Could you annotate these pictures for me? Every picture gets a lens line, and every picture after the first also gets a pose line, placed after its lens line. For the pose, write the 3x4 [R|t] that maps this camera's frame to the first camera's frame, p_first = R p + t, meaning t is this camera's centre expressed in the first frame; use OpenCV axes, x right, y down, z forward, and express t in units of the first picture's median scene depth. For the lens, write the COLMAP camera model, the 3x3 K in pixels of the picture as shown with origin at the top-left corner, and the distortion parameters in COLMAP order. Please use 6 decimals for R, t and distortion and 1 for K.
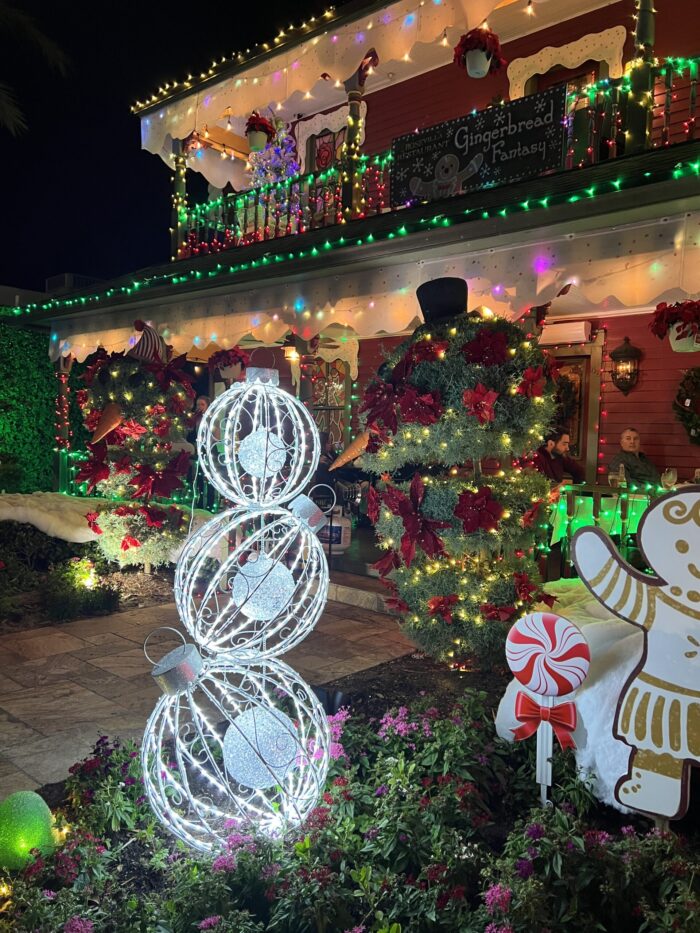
lens RADIAL K [[695.2, 0, 350.0], [0, 695.2, 466.5], [0, 0, 1]] dist [0.046741, -0.045233]
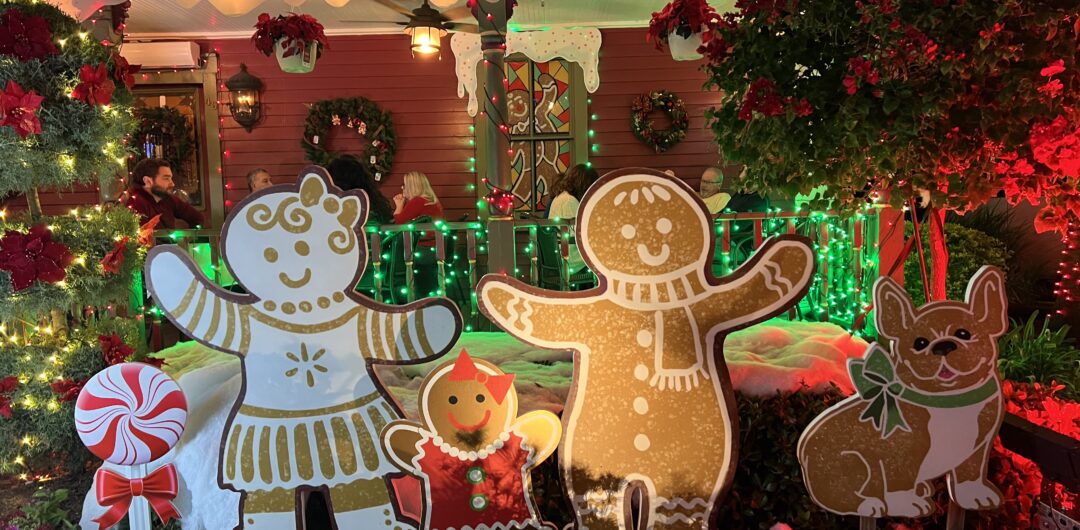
lens RADIAL K [[809.1, 0, 540.0], [0, 809.1, 265.0], [0, 0, 1]] dist [0.002594, 0.003344]
pose [[0.774051, -0.096375, 0.625745, 0.078060], [0.075519, 0.995345, 0.059883, 0.076985], [-0.628603, 0.000903, 0.777726, -0.014879]]
